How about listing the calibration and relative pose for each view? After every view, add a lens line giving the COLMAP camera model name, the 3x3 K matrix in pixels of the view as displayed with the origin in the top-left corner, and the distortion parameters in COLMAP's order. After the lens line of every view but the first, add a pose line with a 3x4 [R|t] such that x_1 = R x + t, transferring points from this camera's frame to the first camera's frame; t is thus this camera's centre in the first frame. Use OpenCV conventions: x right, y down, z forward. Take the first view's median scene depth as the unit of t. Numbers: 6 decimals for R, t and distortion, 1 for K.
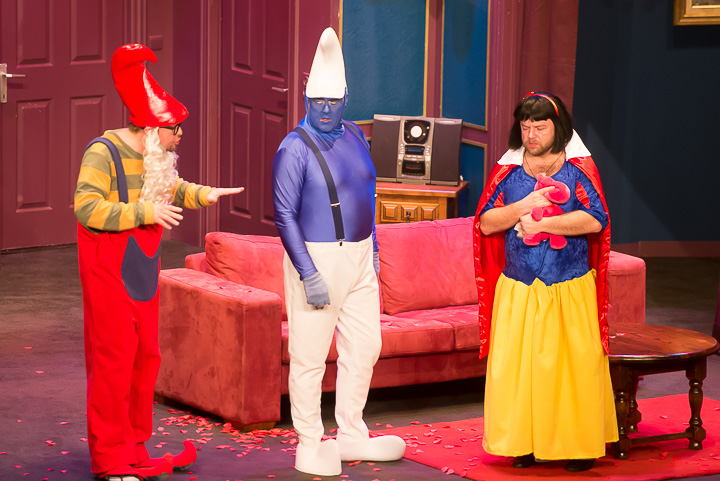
lens RADIAL K [[4641.4, 0, 307.6], [0, 4641.4, 160.6], [0, 0, 1]] dist [1.061635, 40.774260]
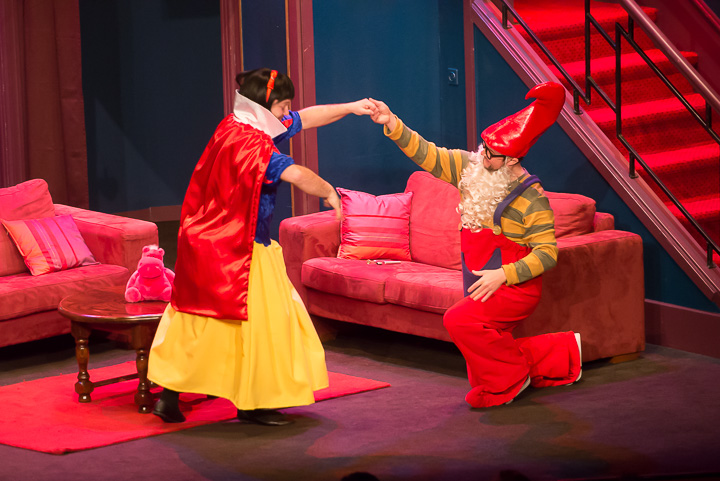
lens RADIAL K [[4329.9, 0, 356.6], [0, 4329.9, 320.1], [0, 0, 1]] dist [1.482464, 5.452824]
pose [[0.991122, -0.066989, 0.114846, 0.003090], [0.062190, 0.997055, 0.044873, 0.001797], [-0.117514, -0.037332, 0.992369, 0.025999]]
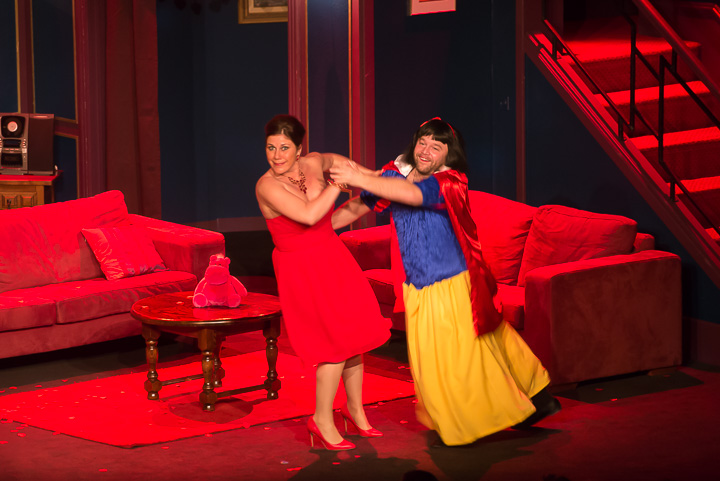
lens RADIAL K [[4206.3, 0, 308.5], [0, 4206.3, 259.3], [0, 0, 1]] dist [1.743342, 3.785886]
pose [[0.994886, -0.042730, 0.091526, -0.000287], [0.040362, 0.998805, 0.027570, 0.000229], [-0.092594, -0.023735, 0.995421, -0.007249]]
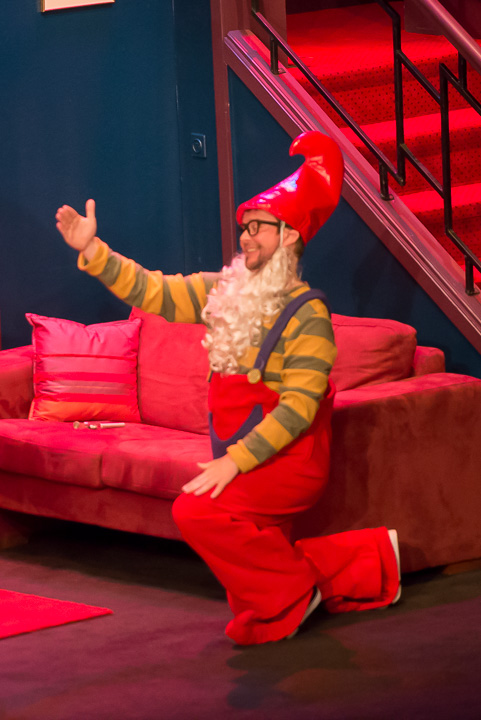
lens RADIAL K [[4332.1, 0, 240.7], [0, 4332.1, 360.2], [0, 0, 1]] dist [-0.501884, -6.570684]
pose [[0.986194, -0.077971, 0.146089, 0.046563], [0.075316, 0.996880, 0.023626, 0.009141], [-0.147476, -0.012297, 0.988989, 0.332738]]
